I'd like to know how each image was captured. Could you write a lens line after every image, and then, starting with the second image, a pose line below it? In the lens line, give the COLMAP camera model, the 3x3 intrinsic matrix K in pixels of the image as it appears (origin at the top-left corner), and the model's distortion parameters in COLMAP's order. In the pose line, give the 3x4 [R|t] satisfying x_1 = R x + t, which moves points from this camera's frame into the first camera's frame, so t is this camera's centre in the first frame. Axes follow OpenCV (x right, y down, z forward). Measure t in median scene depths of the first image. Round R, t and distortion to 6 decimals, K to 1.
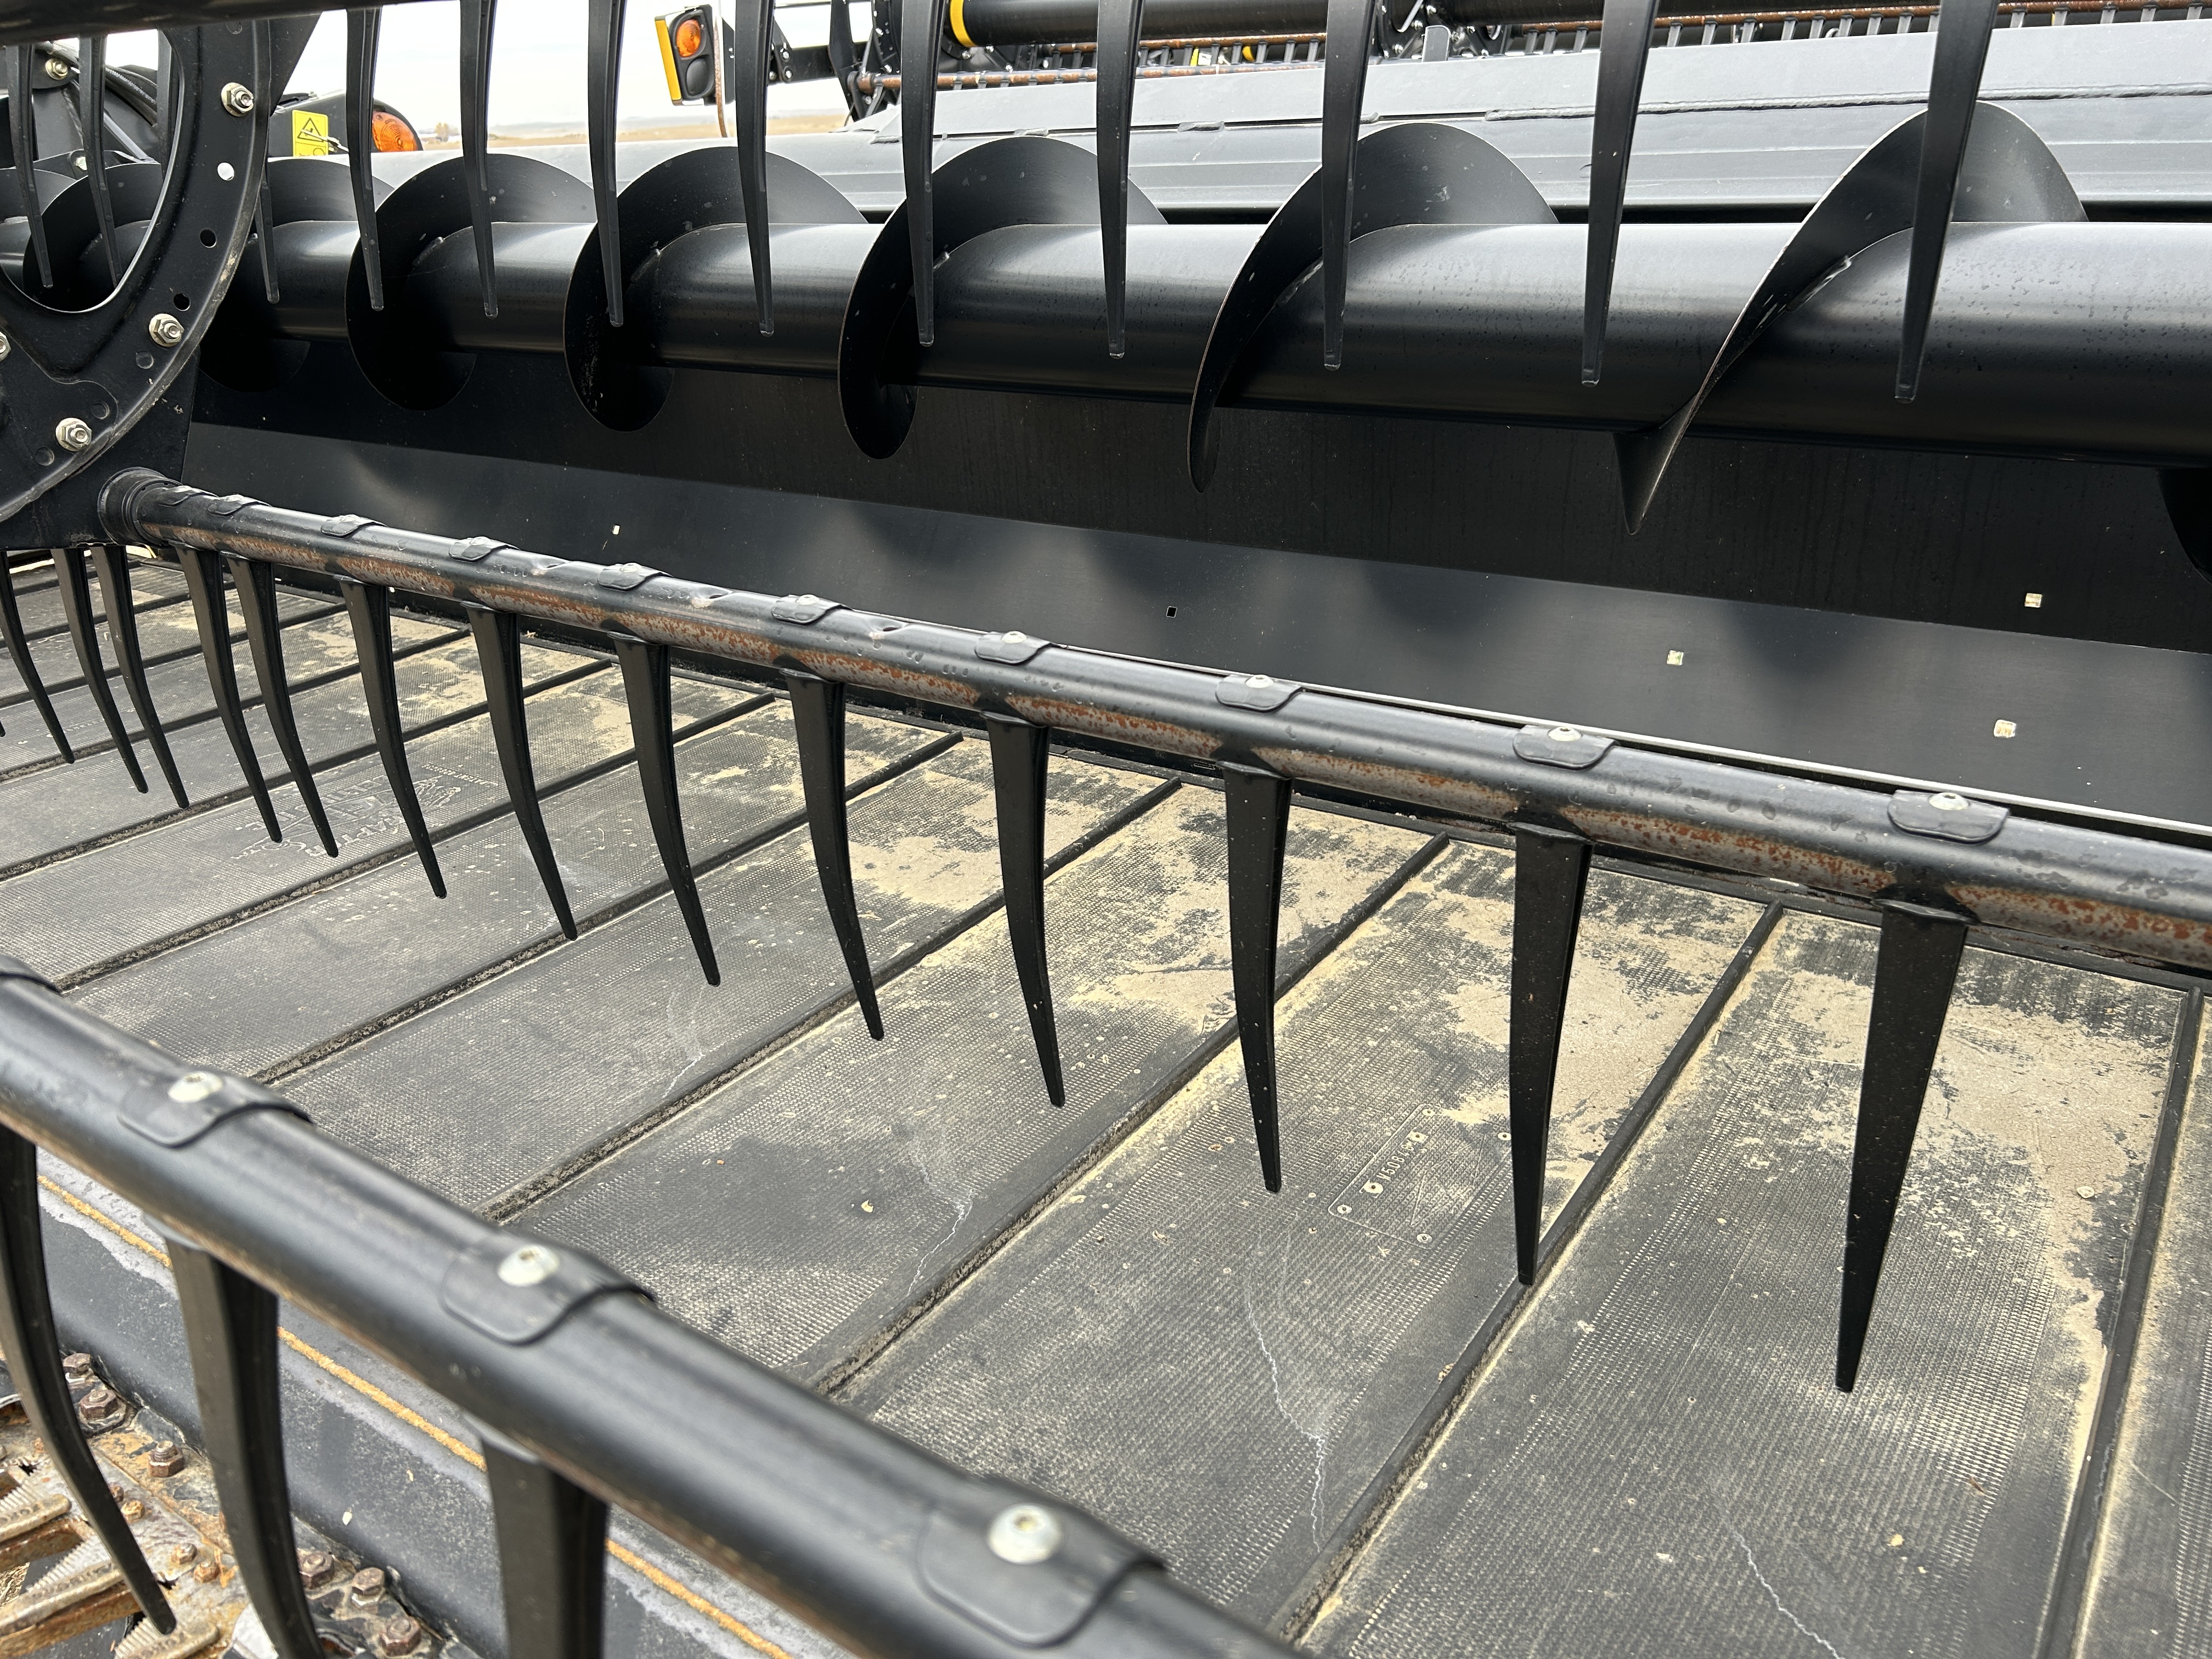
lens RADIAL K [[1652.1, 0, 1106.0], [0, 1652.1, 829.5], [0, 0, 1]] dist [0.099408, -0.114848]
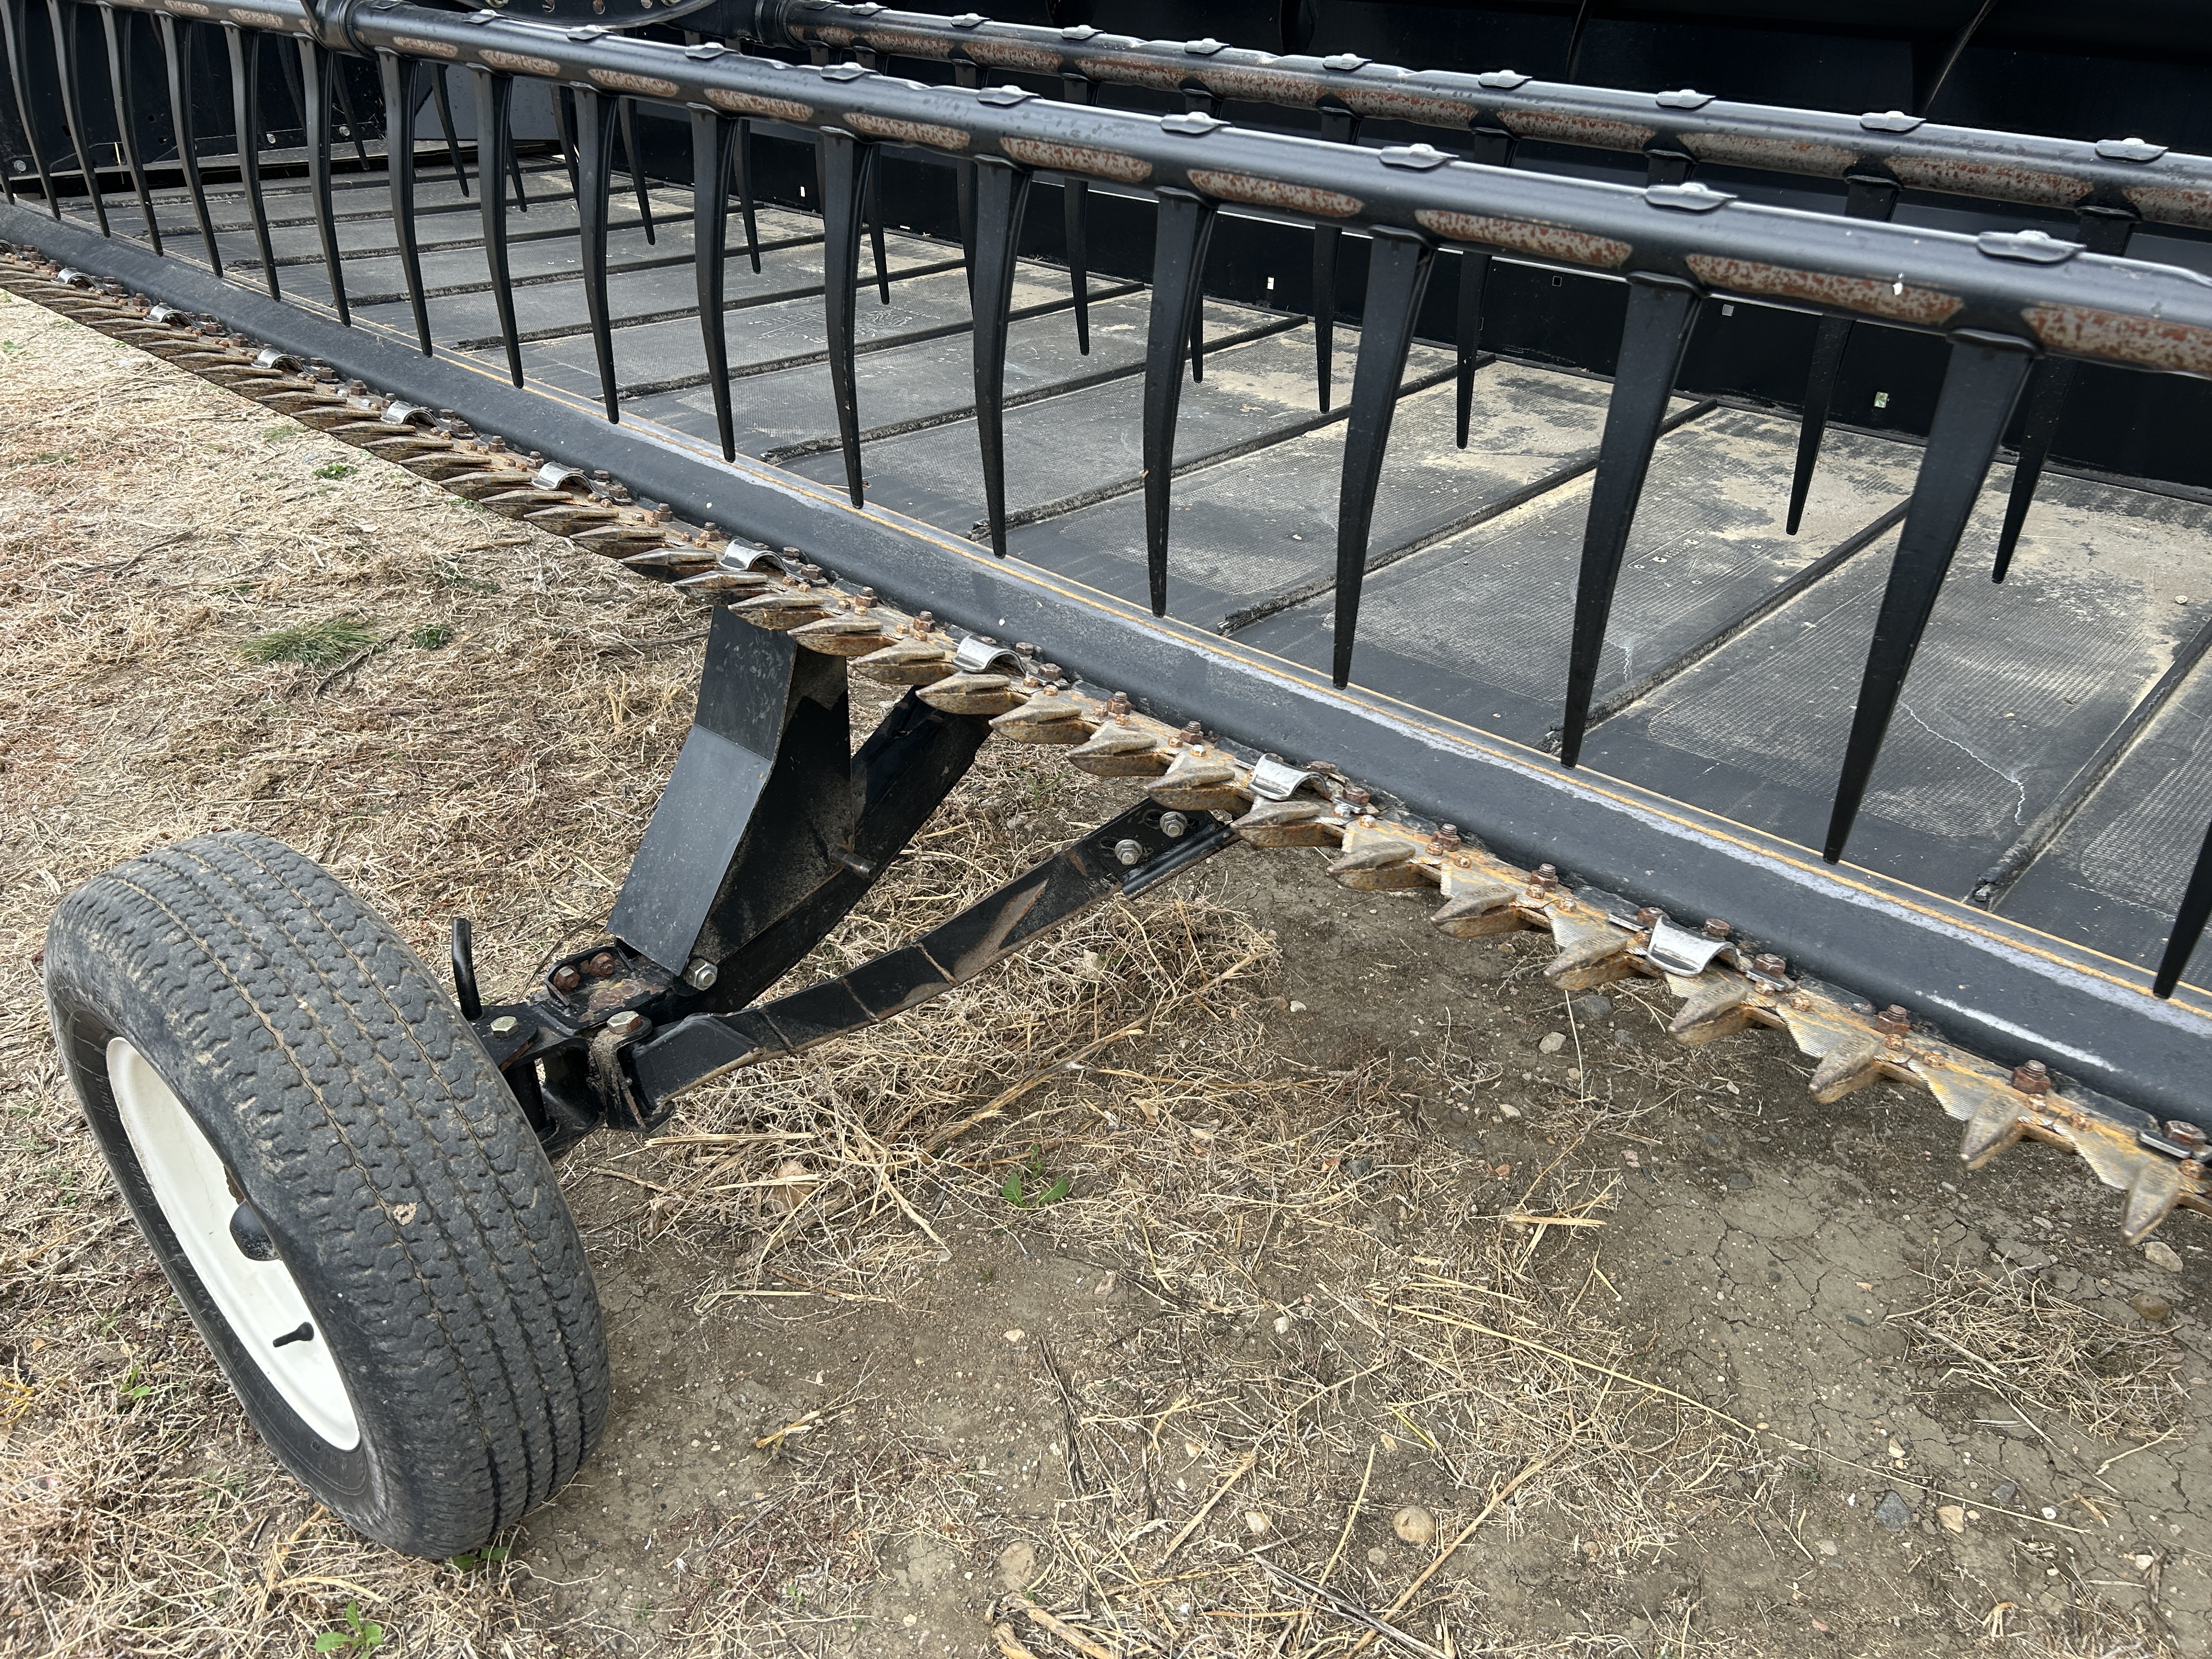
lens RADIAL K [[1715.8, 0, 1106.0], [0, 1715.8, 829.5], [0, 0, 1]] dist [-0.005119, 0.073512]
pose [[0.991026, 0.119912, -0.059058, -0.152580], [-0.114540, 0.989584, 0.087207, 0.294421], [0.068900, -0.079659, 0.994438, -0.394555]]
